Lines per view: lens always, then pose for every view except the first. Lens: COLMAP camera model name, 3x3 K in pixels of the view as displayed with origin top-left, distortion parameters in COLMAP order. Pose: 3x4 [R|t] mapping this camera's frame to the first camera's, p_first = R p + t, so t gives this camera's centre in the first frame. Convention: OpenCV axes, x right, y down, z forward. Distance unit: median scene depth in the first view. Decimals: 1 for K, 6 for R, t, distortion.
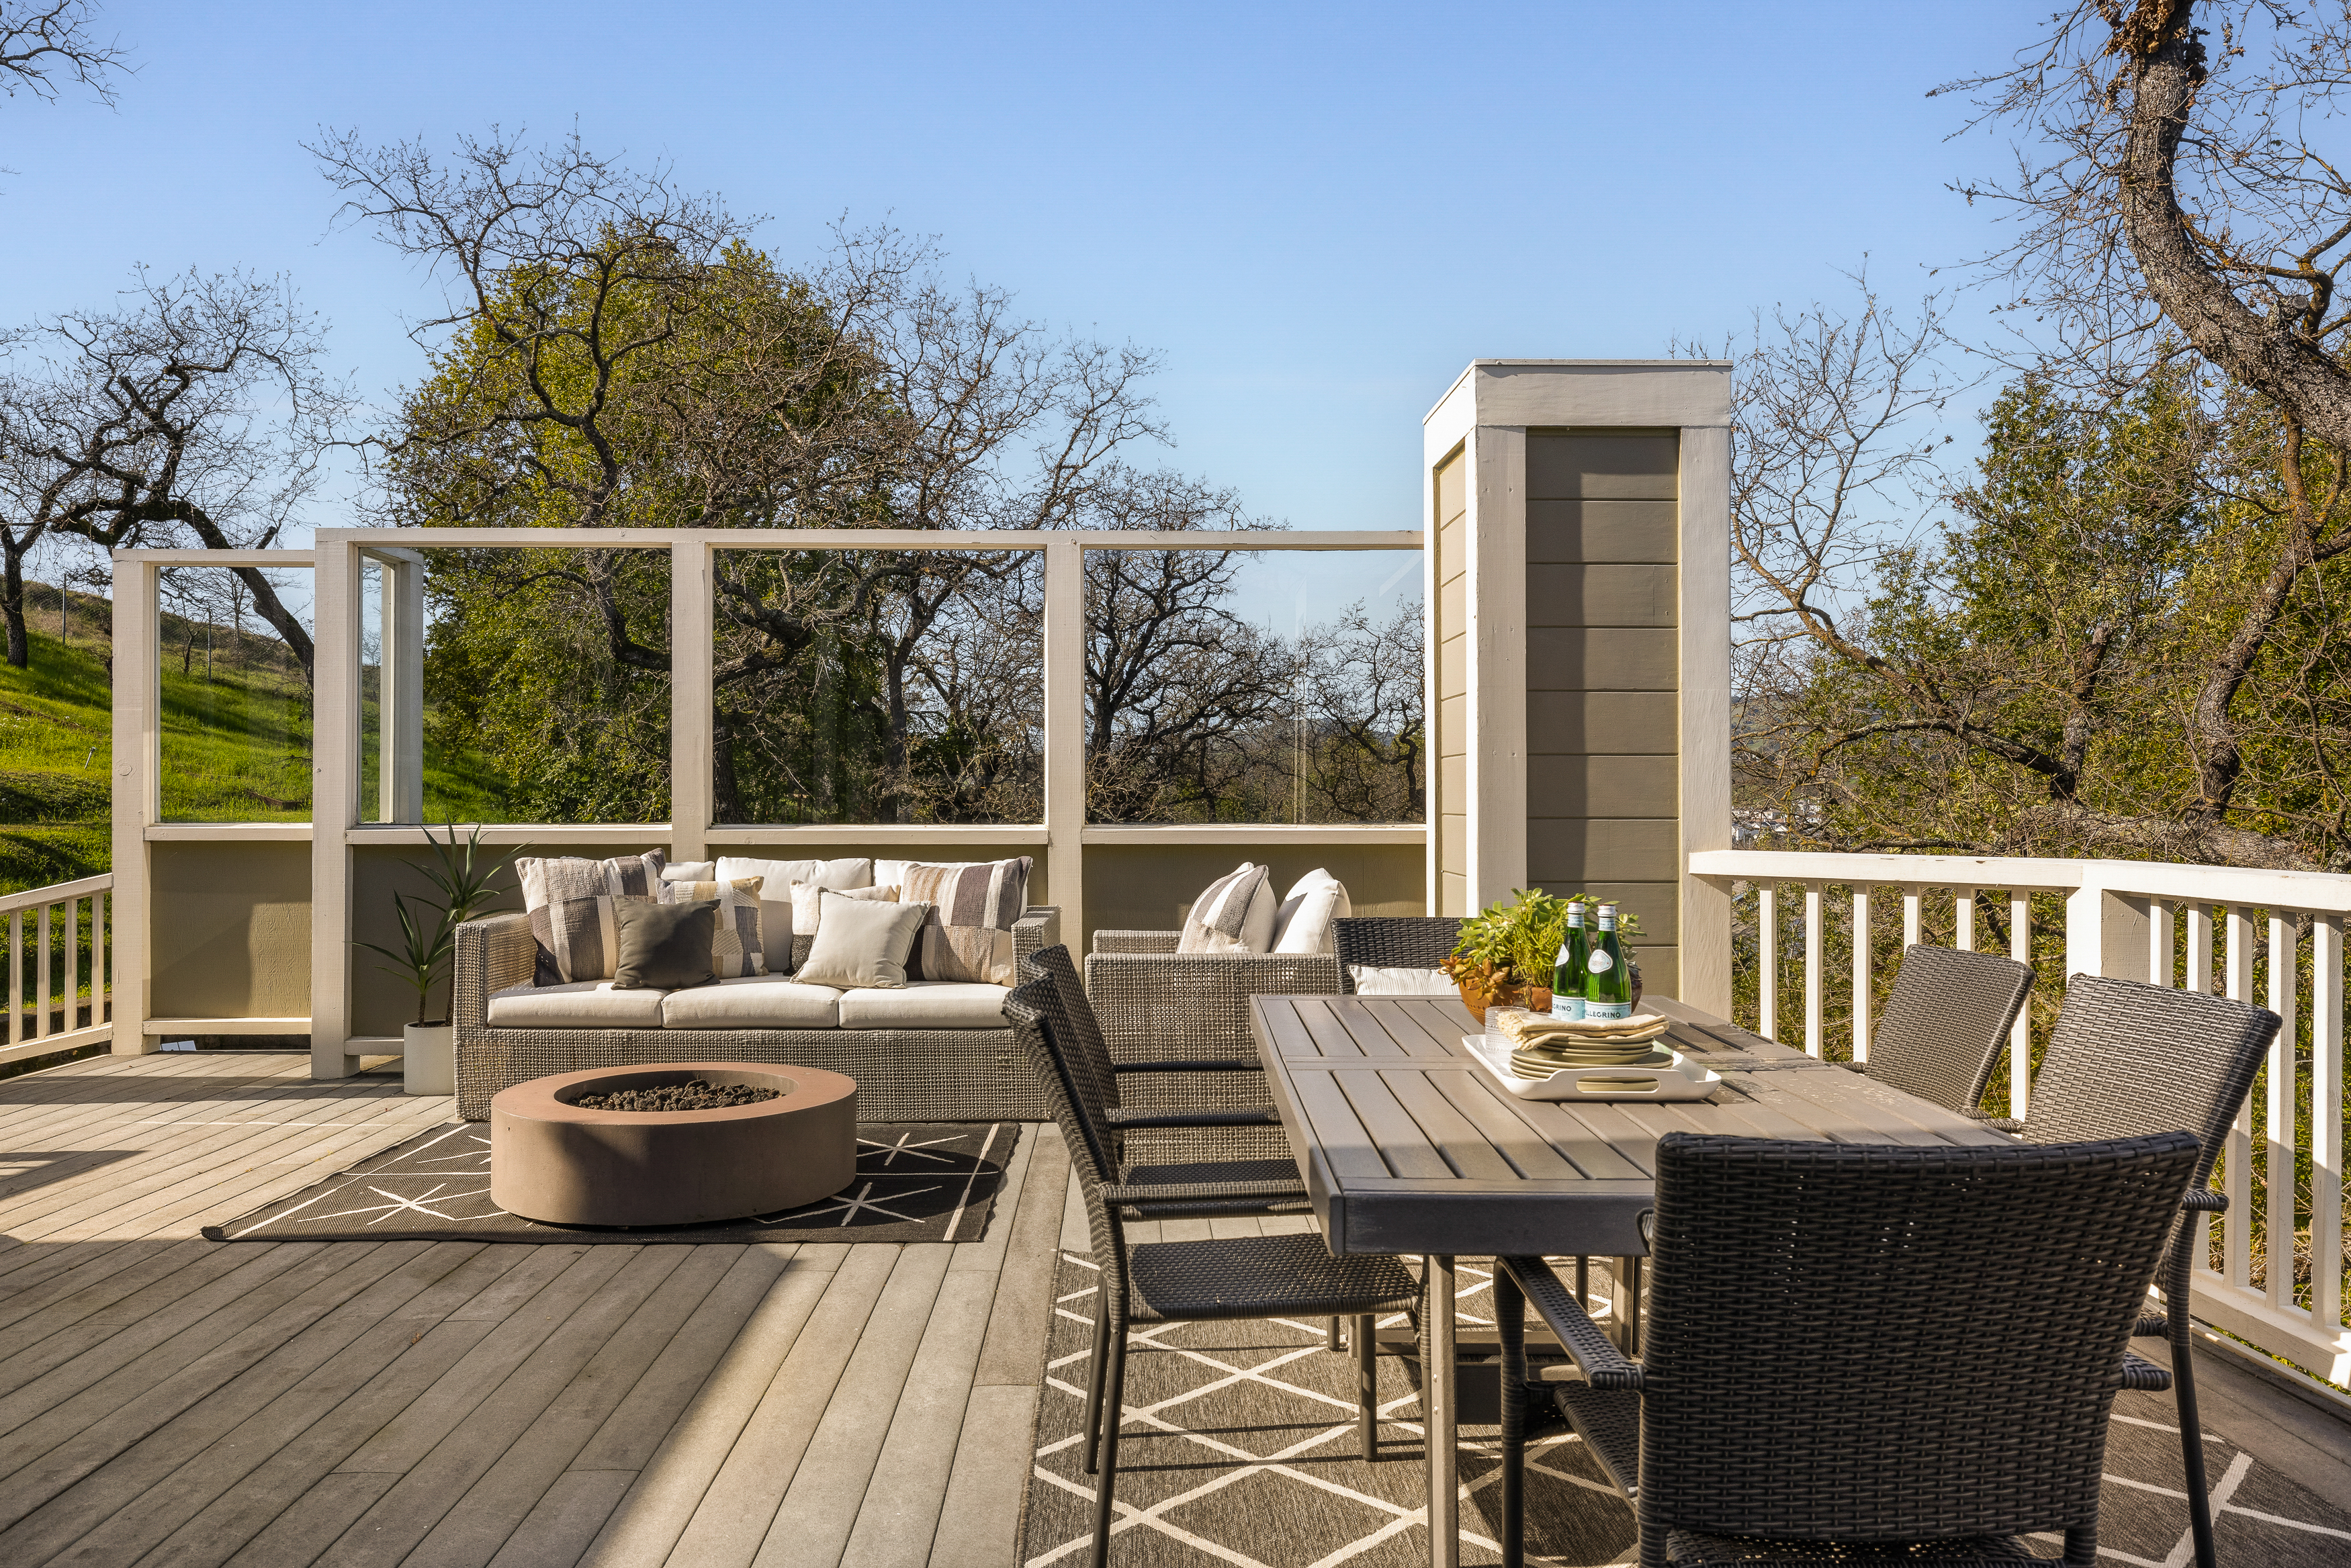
lens RADIAL K [[1636.9, 0, 1126.3], [0, 1636.9, 784.2], [0, 0, 1]] dist [0.007466, 0.000467]
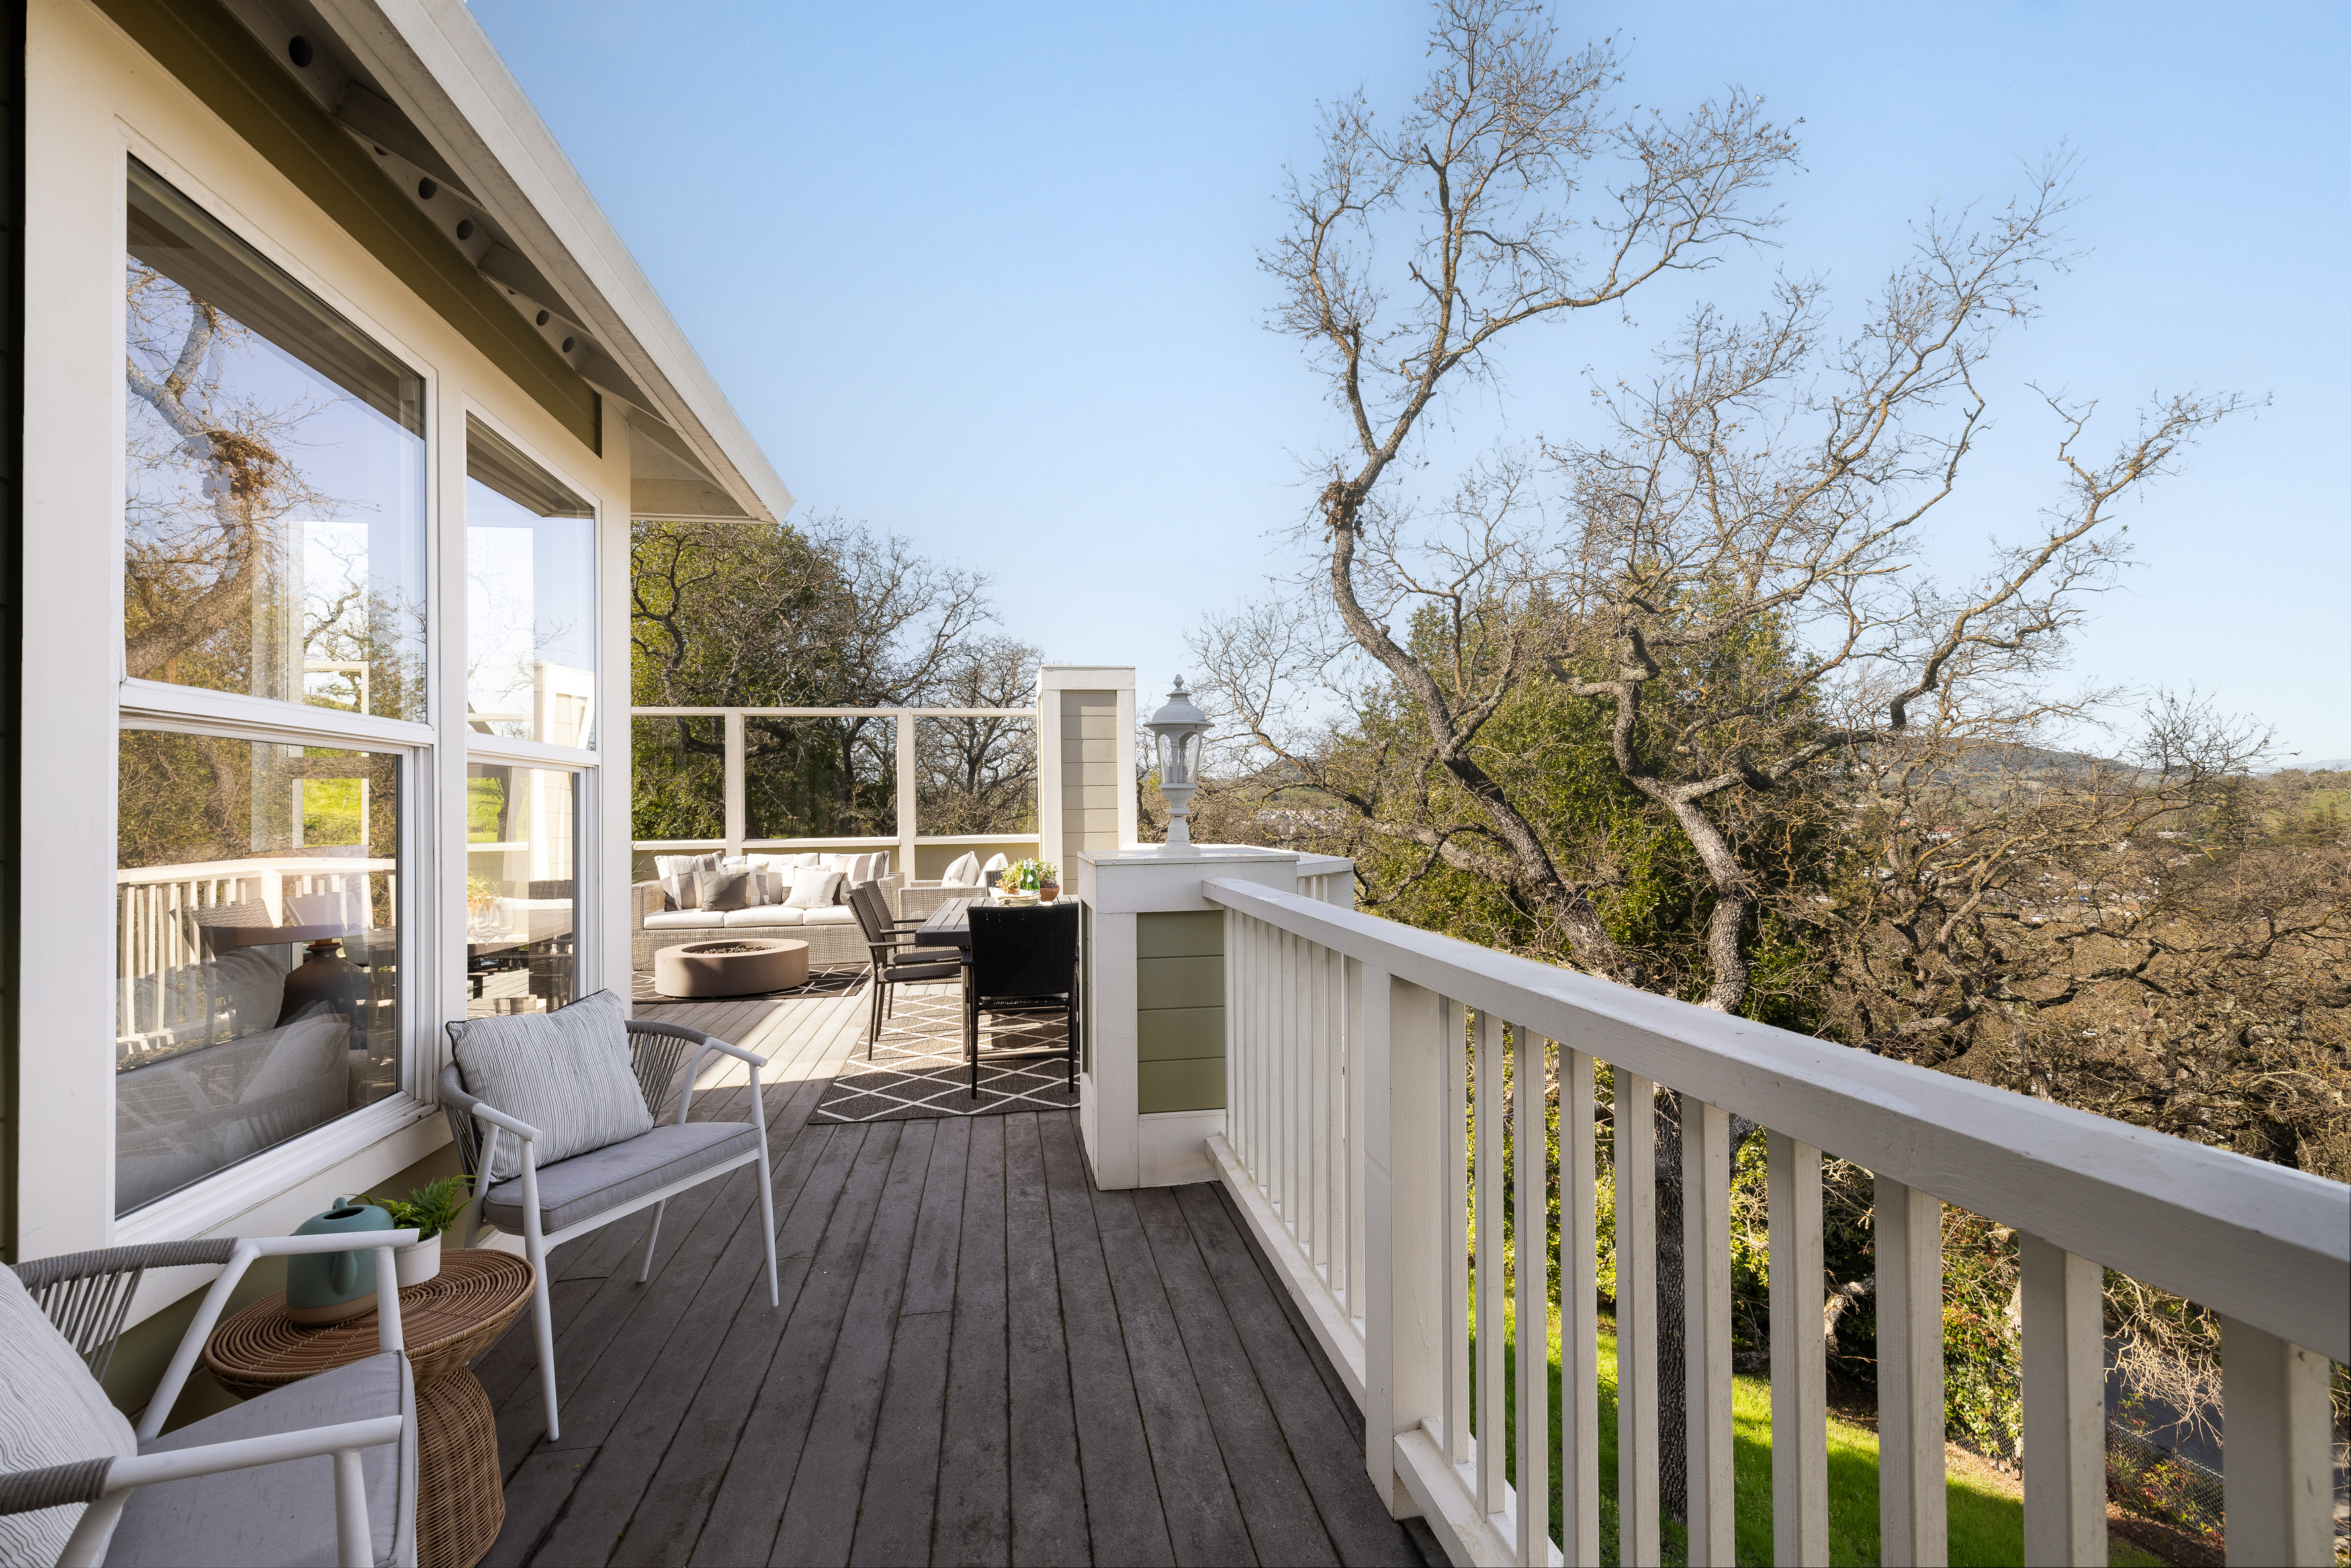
lens RADIAL K [[1001.0, 0, 1166.7], [0, 1001.0, 798.6], [0, 0, 1]] dist [0.000710, -0.000070]
pose [[0.987364, -0.011951, 0.158017, 0.109226], [0.012765, 0.999910, -0.004142, -0.019553], [-0.157953, 0.006106, 0.987428, -0.478971]]
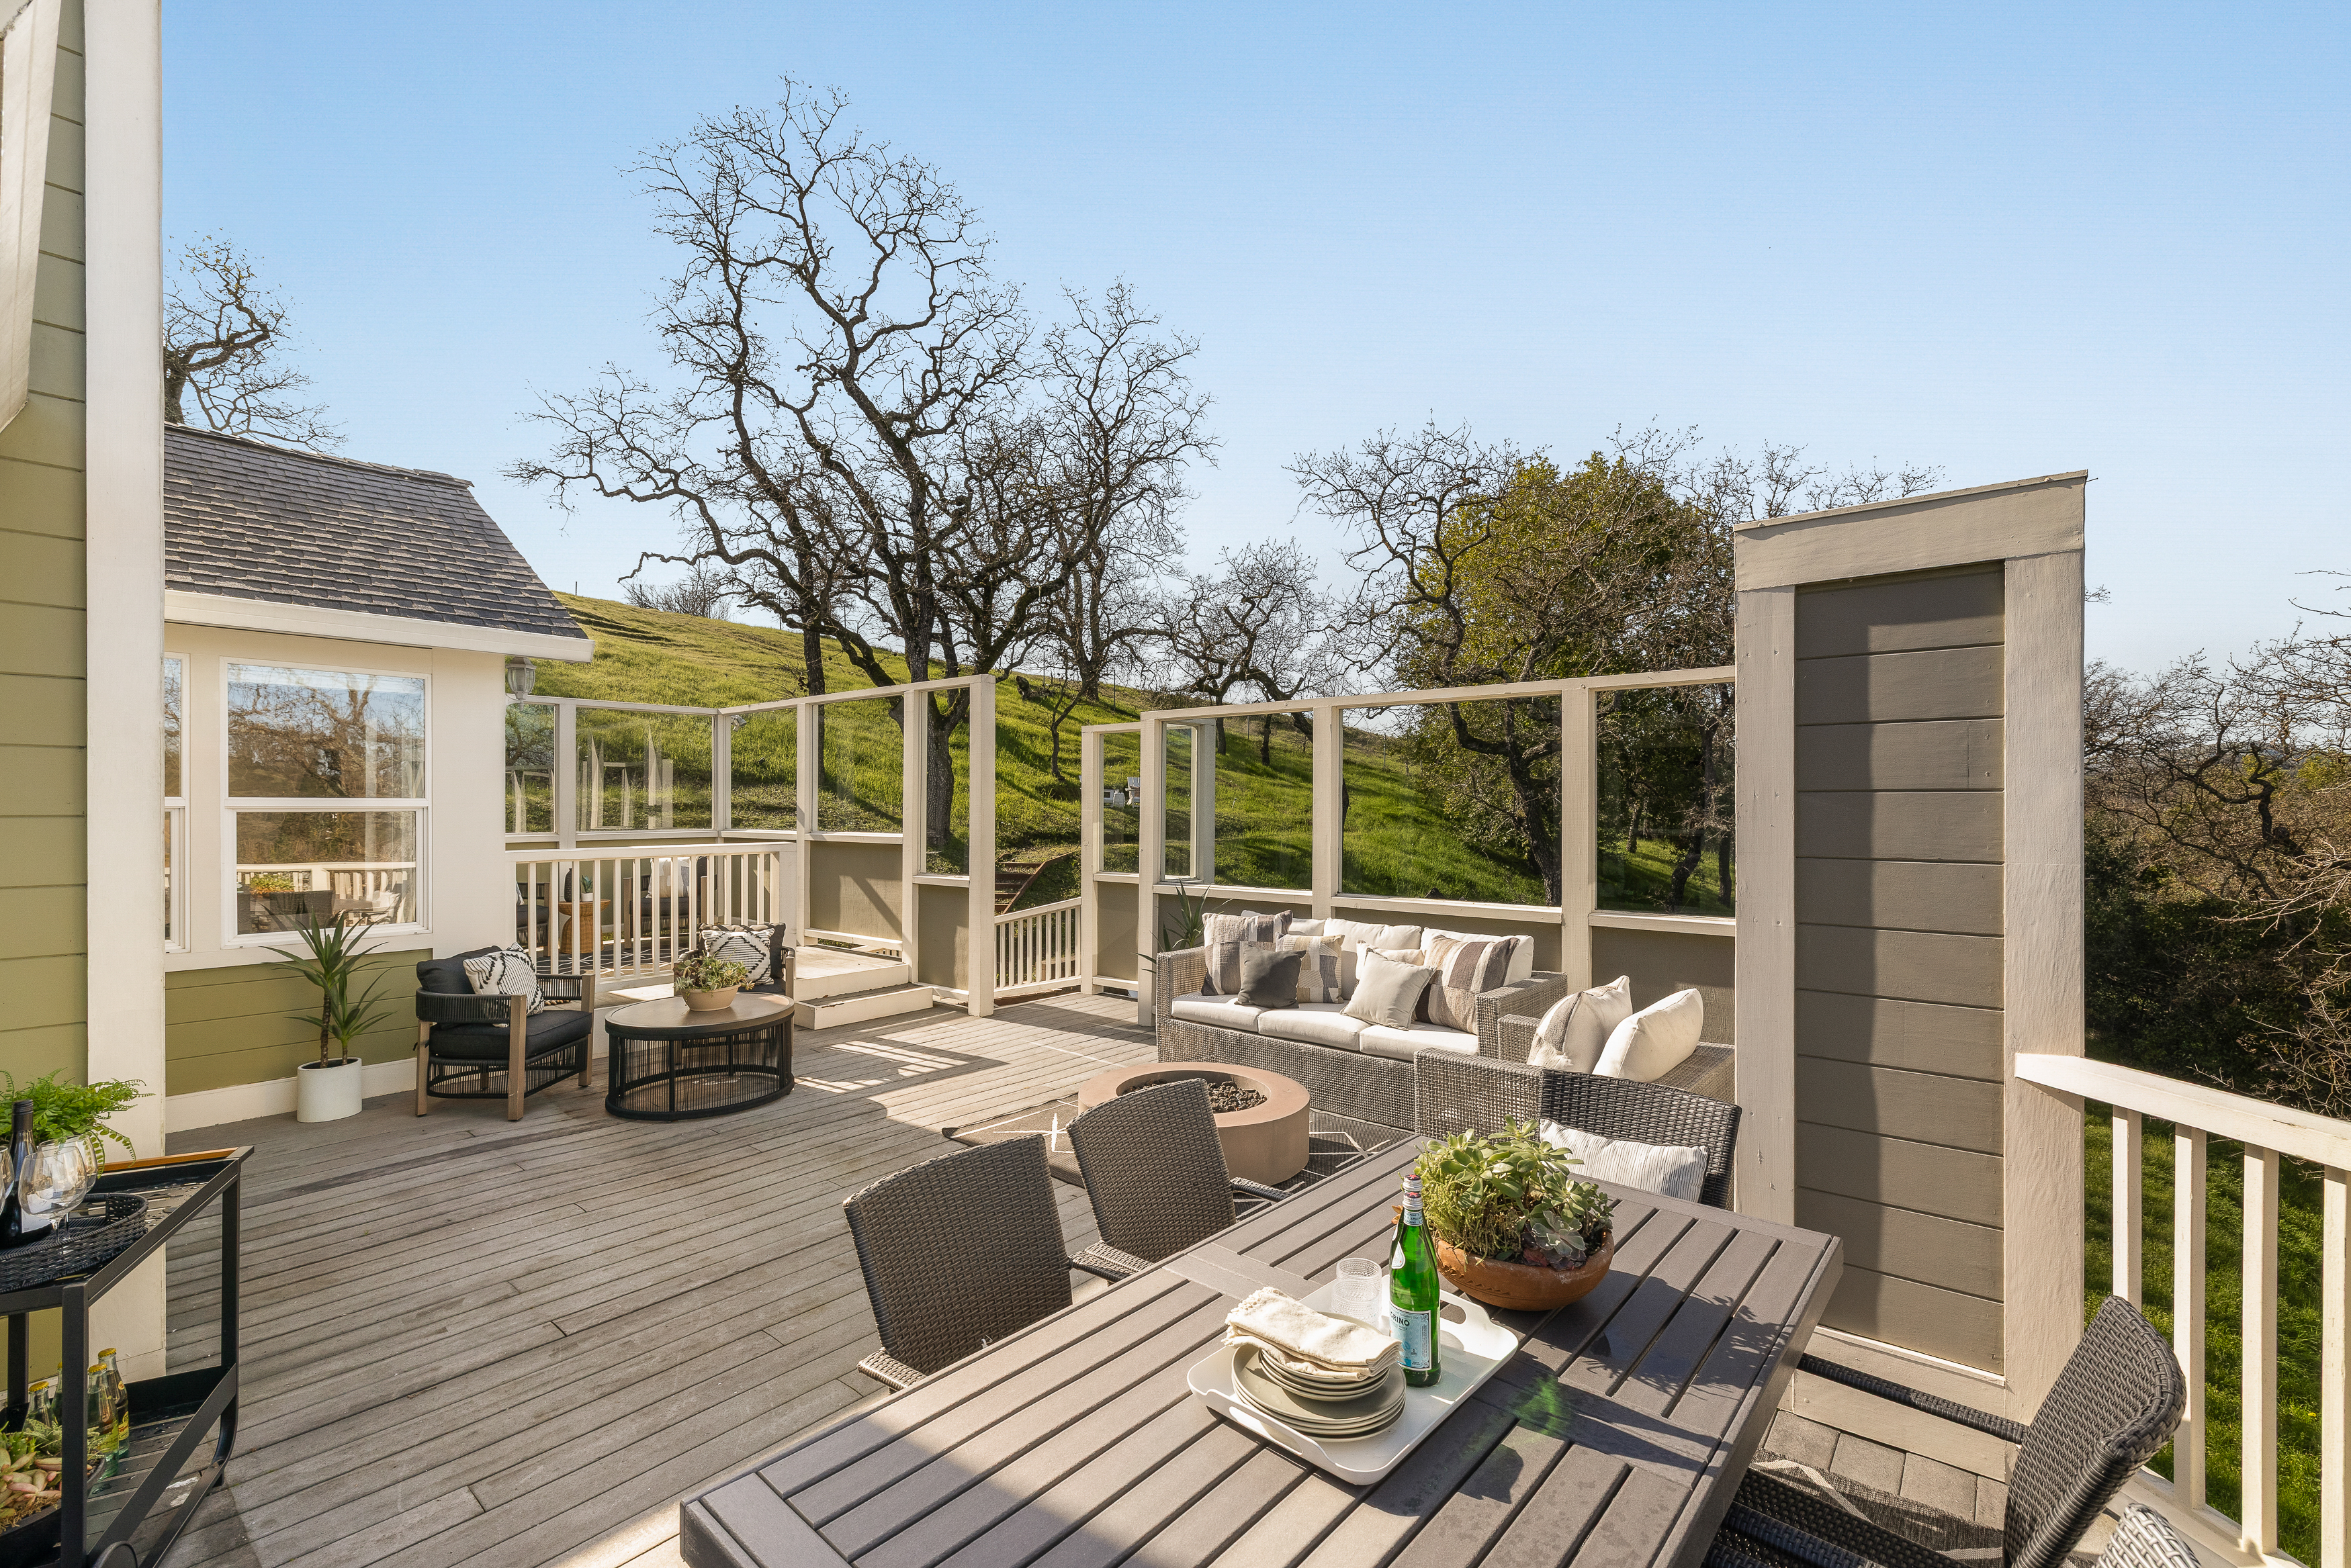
lens RADIAL K [[1001.0, 0, 1166.7], [0, 1001.0, 798.6], [0, 0, 1]] dist [0.000710, -0.000070]
pose [[0.757425, -0.003936, -0.652910, 0.248999], [0.003013, 0.999992, -0.002534, -0.065337], [0.652915, -0.000048, 0.757431, 0.218938]]
